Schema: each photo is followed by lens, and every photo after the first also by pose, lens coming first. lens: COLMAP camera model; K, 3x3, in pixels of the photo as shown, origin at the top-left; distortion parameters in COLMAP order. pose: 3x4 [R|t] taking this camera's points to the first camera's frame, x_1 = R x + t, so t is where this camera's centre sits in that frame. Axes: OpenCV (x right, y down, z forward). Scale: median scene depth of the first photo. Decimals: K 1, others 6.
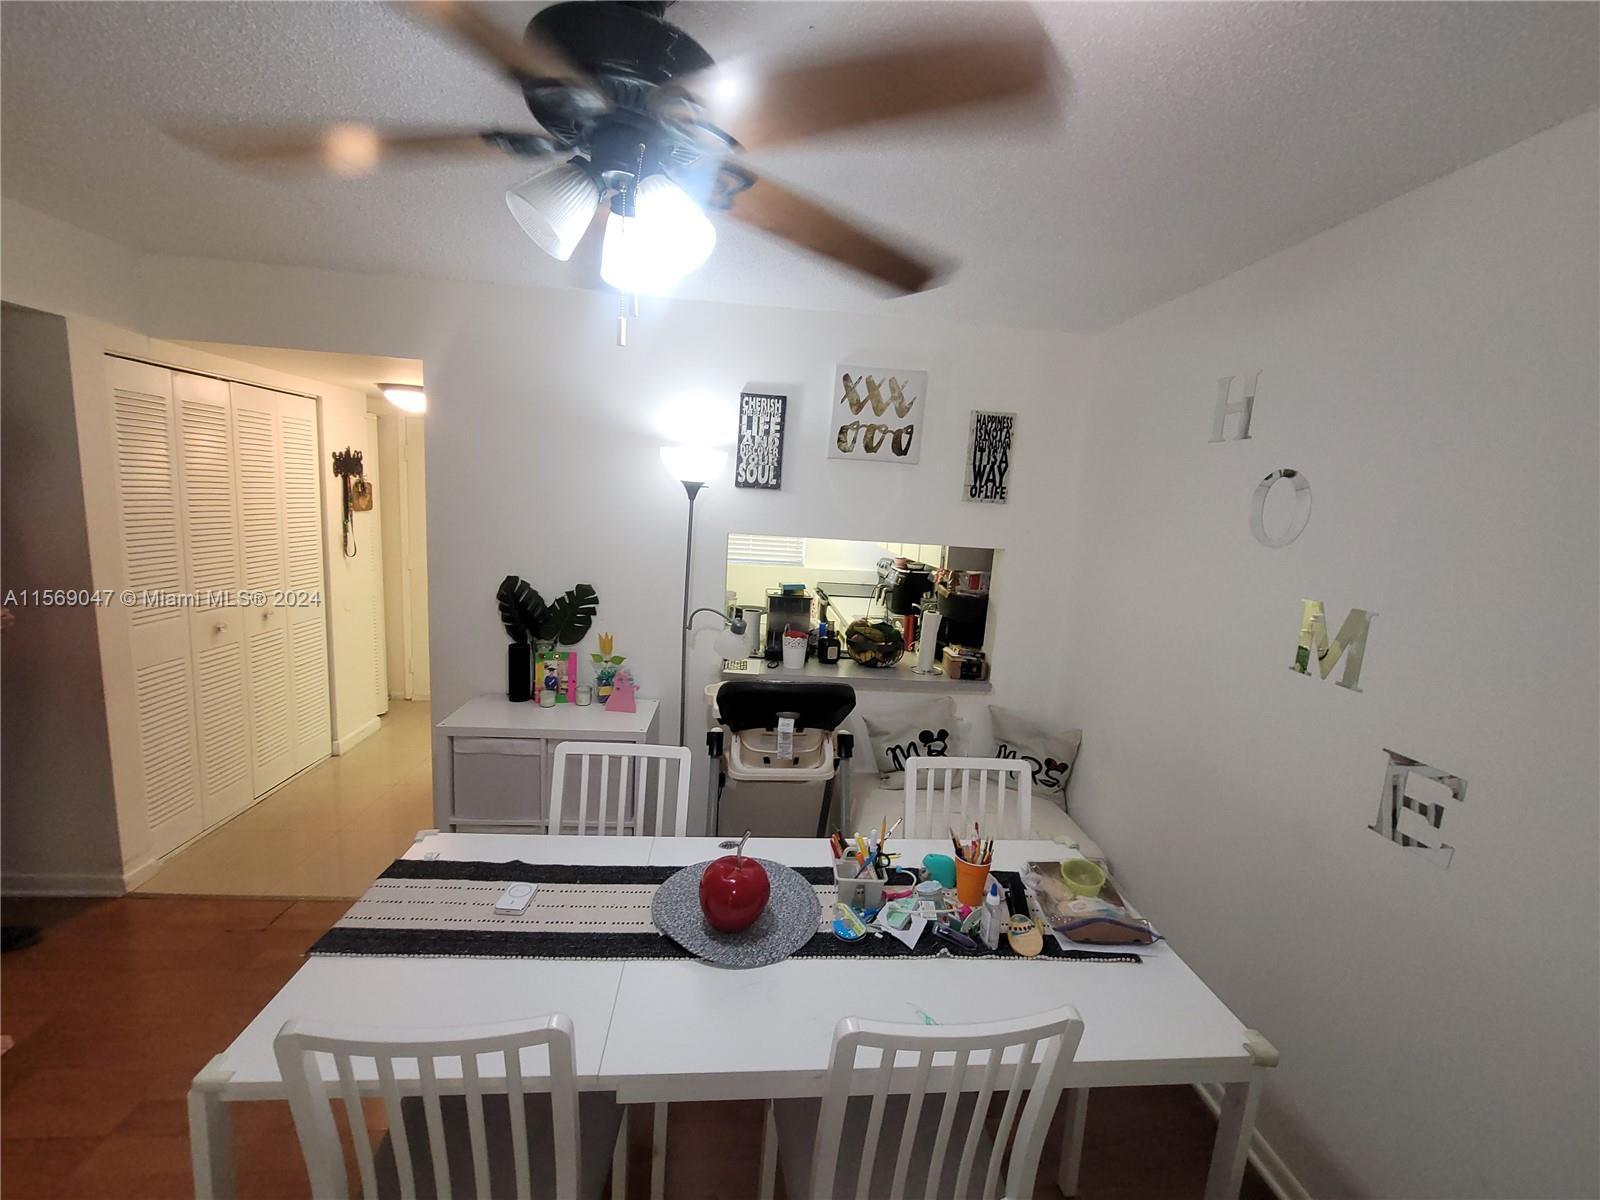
lens RADIAL K [[649.3, 0, 801.3], [0, 649.3, 602.1], [0, 0, 1]] dist [-0.000738, -0.000013]
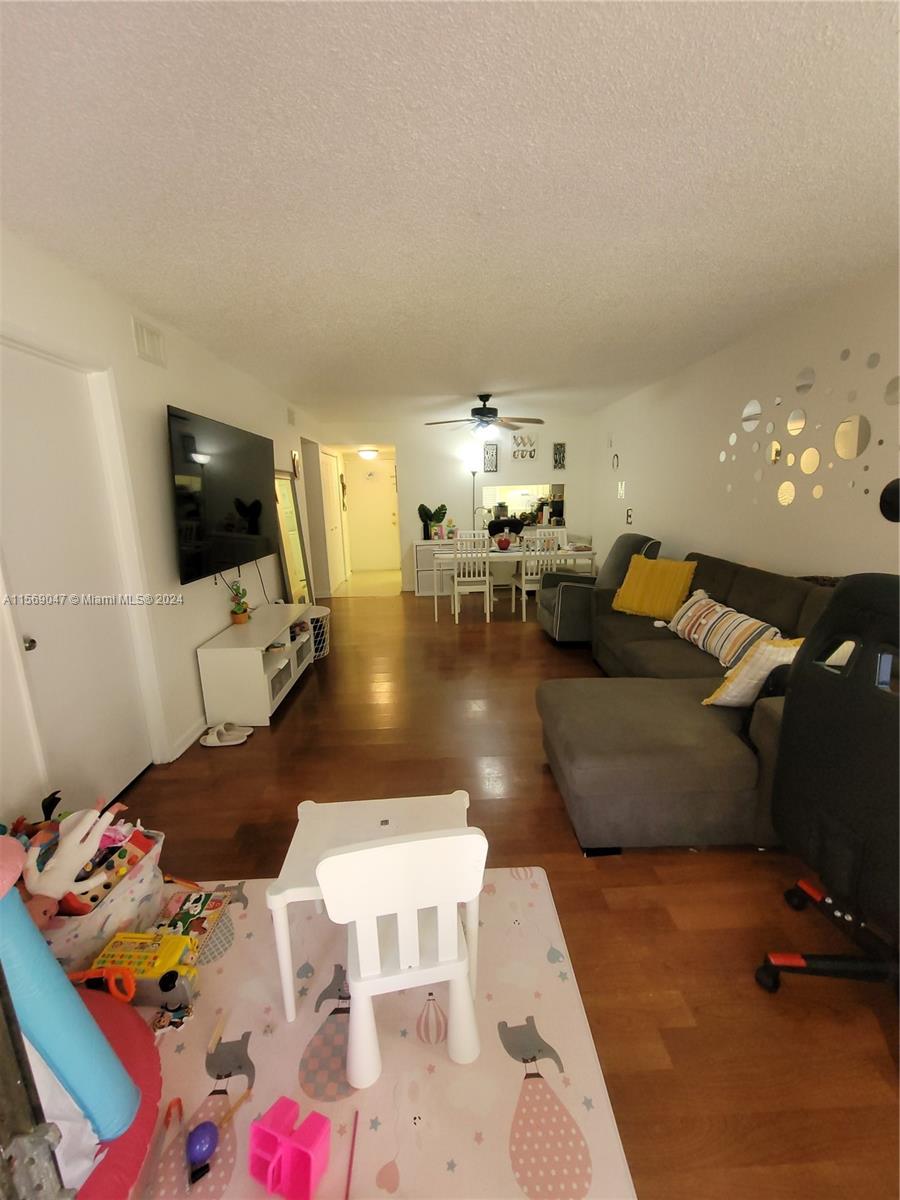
lens RADIAL K [[487.0, 0, 449.2], [0, 487.0, 596.7], [0, 0, 1]] dist [-0.000738, -0.000013]
pose [[0.994471, -0.078575, -0.069668, -0.156104], [0.082583, 0.994973, 0.056644, 0.312971], [0.064867, -0.062084, 0.995961, -1.600868]]
